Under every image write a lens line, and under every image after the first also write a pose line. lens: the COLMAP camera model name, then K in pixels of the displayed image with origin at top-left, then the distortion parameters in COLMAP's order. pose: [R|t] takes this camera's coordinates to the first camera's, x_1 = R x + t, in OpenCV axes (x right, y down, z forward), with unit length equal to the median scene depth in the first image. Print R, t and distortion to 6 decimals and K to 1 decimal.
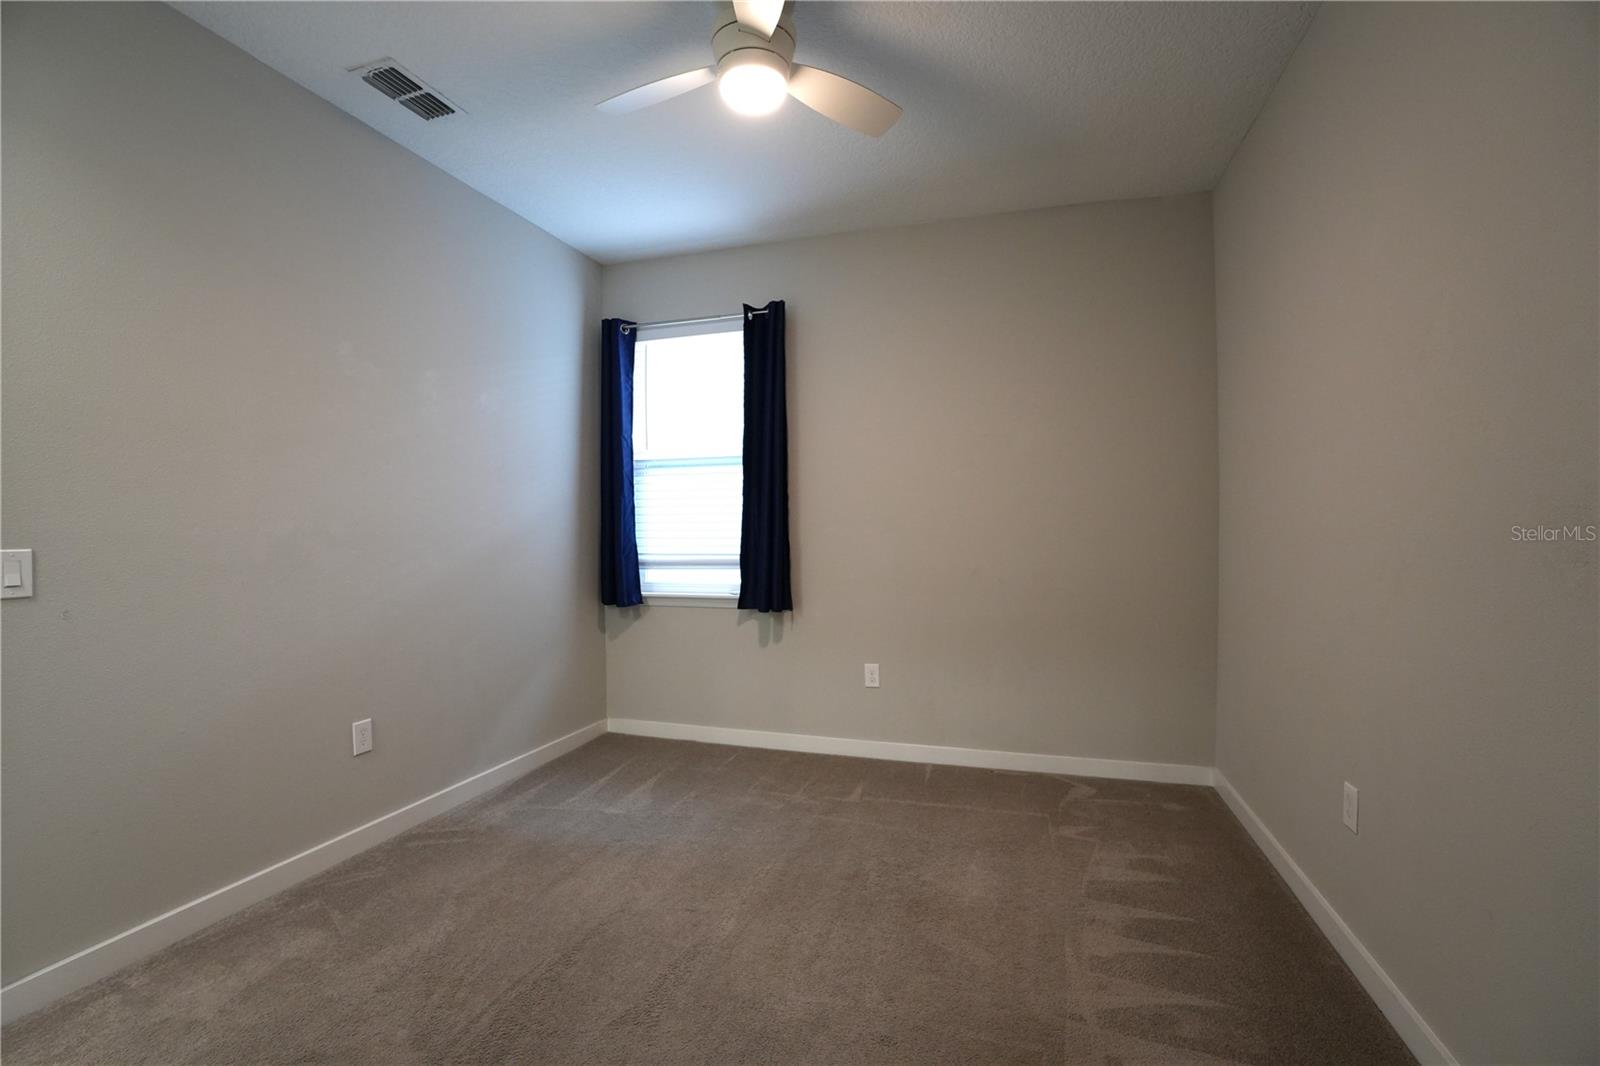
lens RADIAL K [[708.4, 0, 800.0], [0, 708.4, 533.0], [0, 0, 1]] dist [-0.061645, 0.013433]
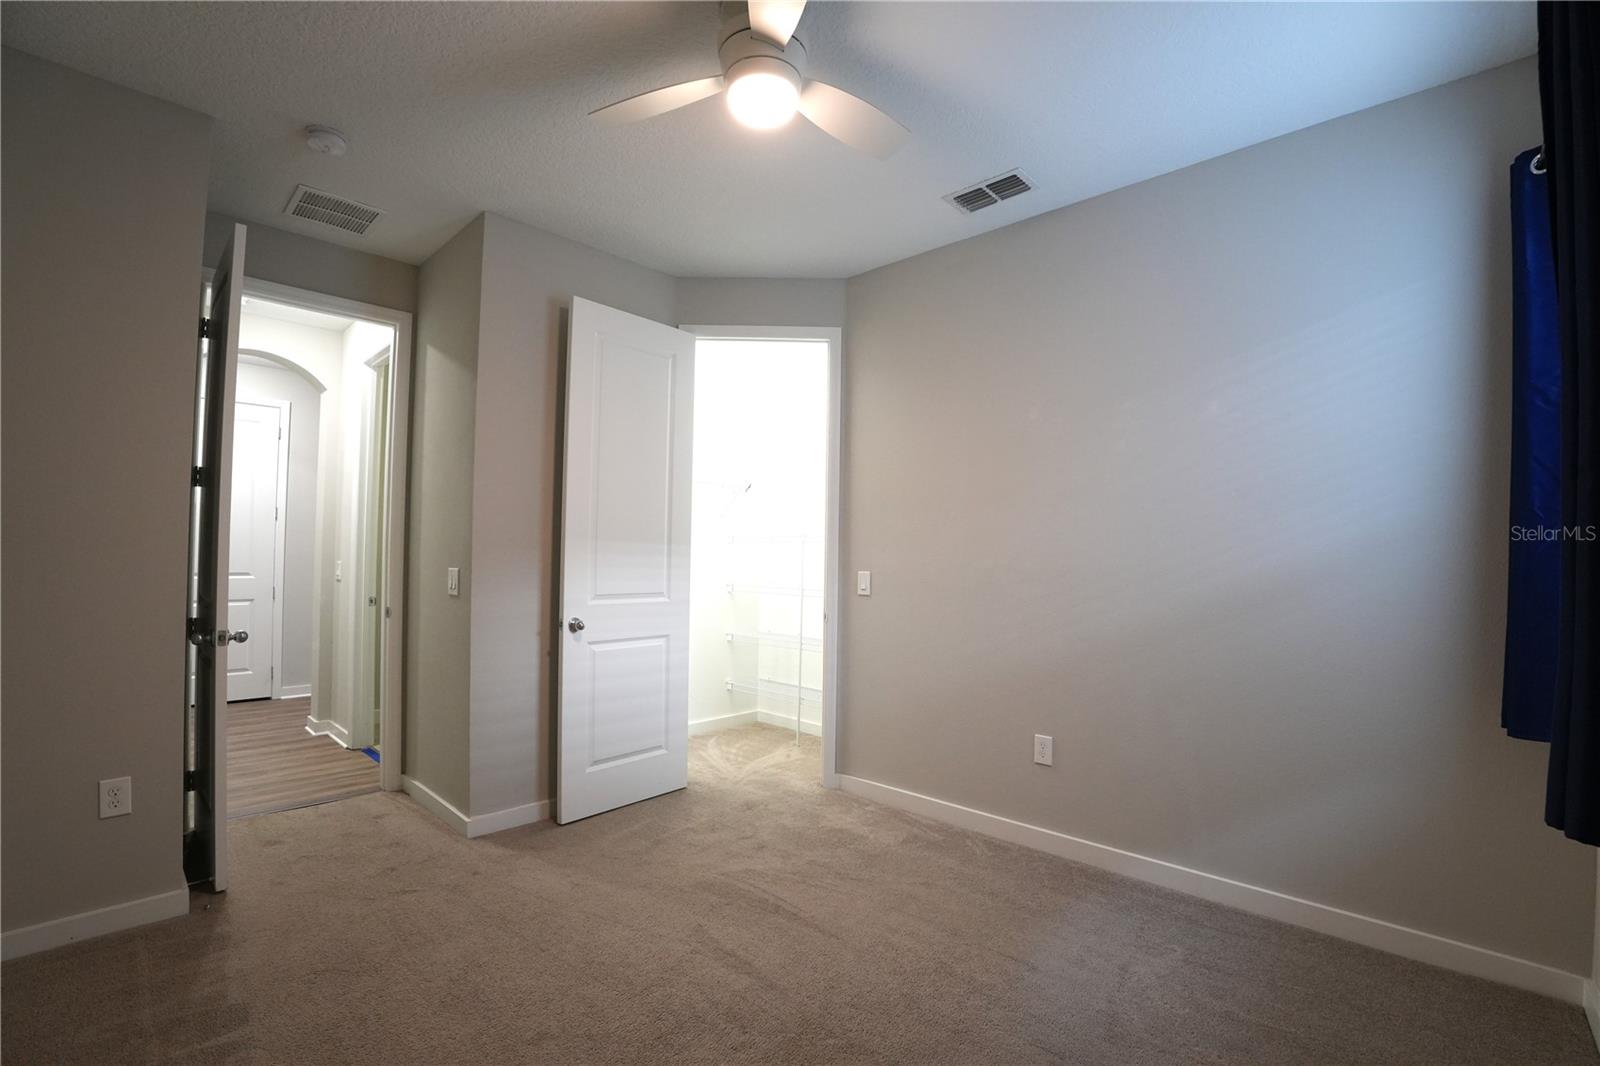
lens RADIAL K [[708.4, 0, 800.0], [0, 708.4, 533.0], [0, 0, 1]] dist [-0.061645, 0.013433]
pose [[-0.444528, -0.022167, -0.895491, 0.639955], [-0.010724, 0.999754, -0.019424, -0.038154], [0.895701, 0.000969, -0.444656, 1.266335]]
